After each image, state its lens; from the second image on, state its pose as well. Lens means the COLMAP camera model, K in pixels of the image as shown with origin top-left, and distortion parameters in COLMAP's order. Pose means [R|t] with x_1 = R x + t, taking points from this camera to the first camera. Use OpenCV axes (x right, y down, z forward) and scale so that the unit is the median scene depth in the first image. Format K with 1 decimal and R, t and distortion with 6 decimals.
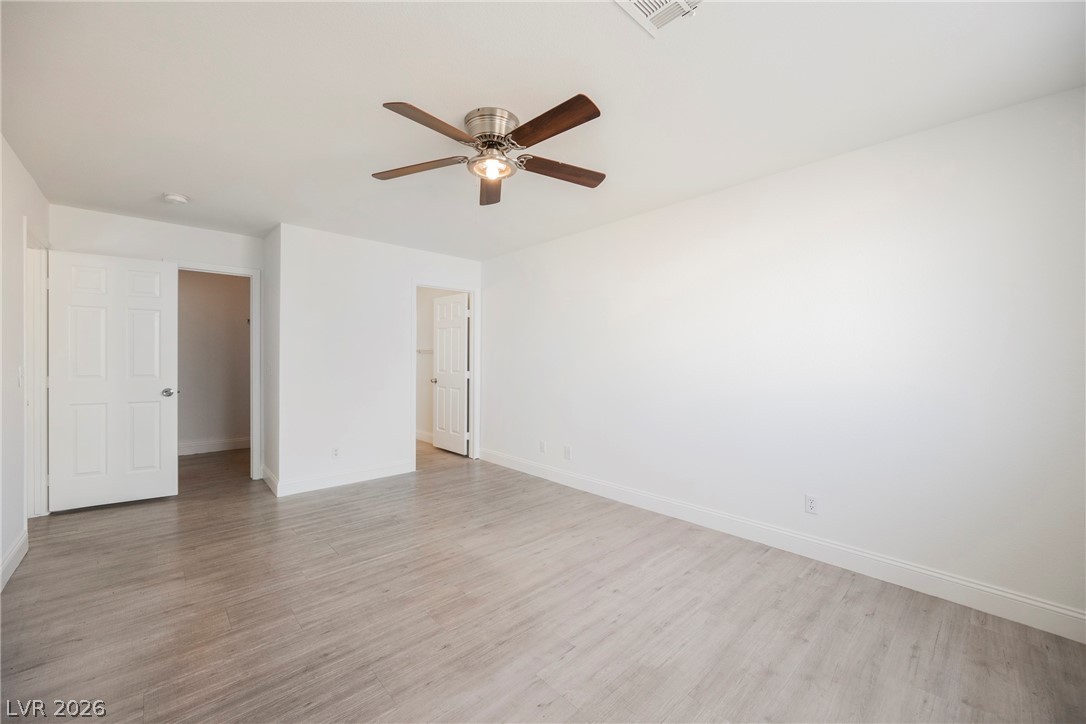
lens RADIAL K [[423.6, 0, 546.7], [0, 423.6, 362.3], [0, 0, 1]] dist [-0.001810, -0.000108]
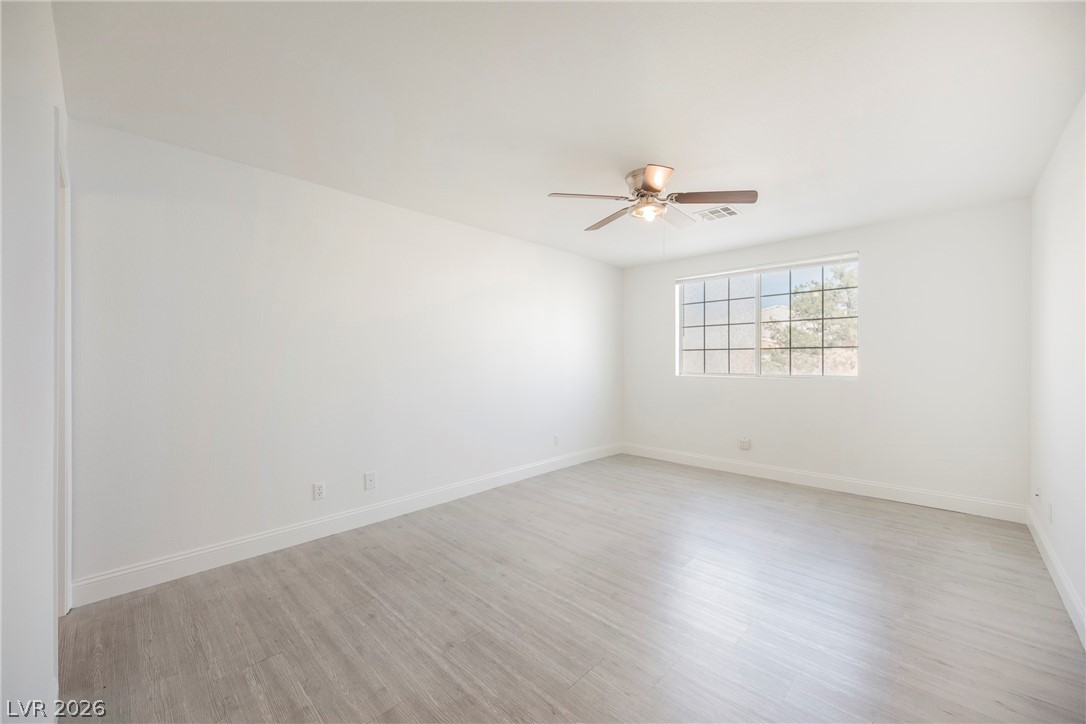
lens RADIAL K [[423.6, 0, 544.0], [0, 423.6, 359.0], [0, 0, 1]] dist [-0.001810, -0.000108]
pose [[-0.051571, -0.003431, 0.998663, -0.967892], [0.009730, 0.999945, 0.003938, -0.010809], [-0.998622, 0.009920, -0.051535, 0.952496]]
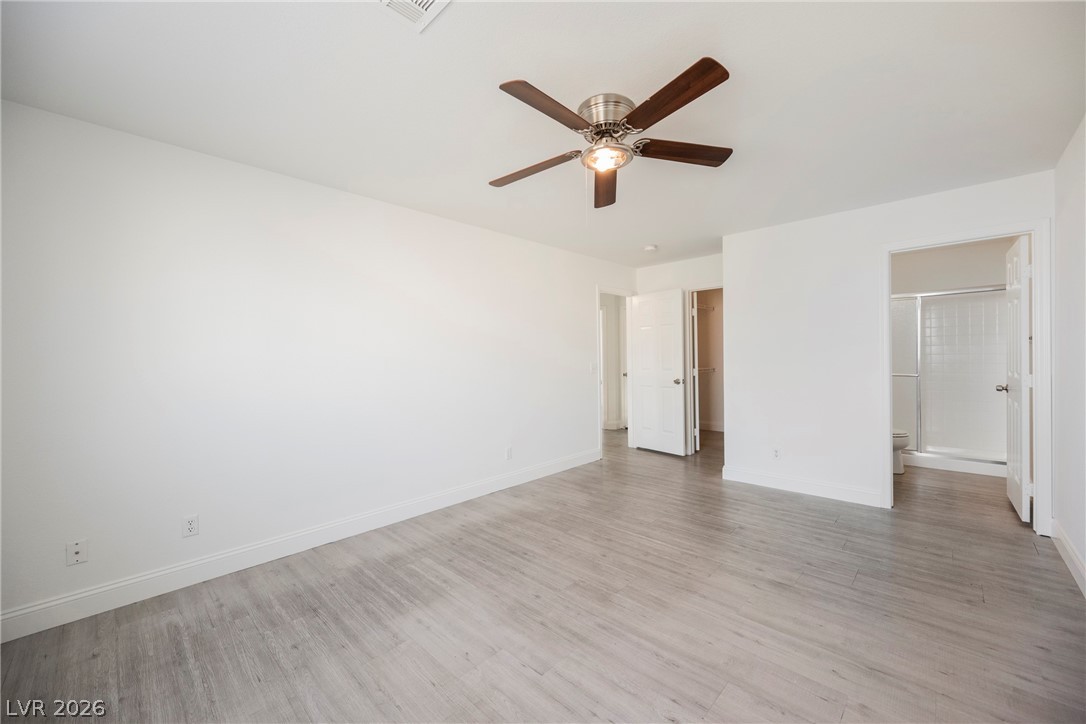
lens RADIAL K [[423.6, 0, 545.3], [0, 423.6, 360.3], [0, 0, 1]] dist [-0.001810, -0.000108]
pose [[0.055211, -0.001001, -0.998474, 0.564226], [0.007811, 0.999969, -0.000571, -0.002407], [0.998444, -0.007767, 0.055217, 0.556272]]
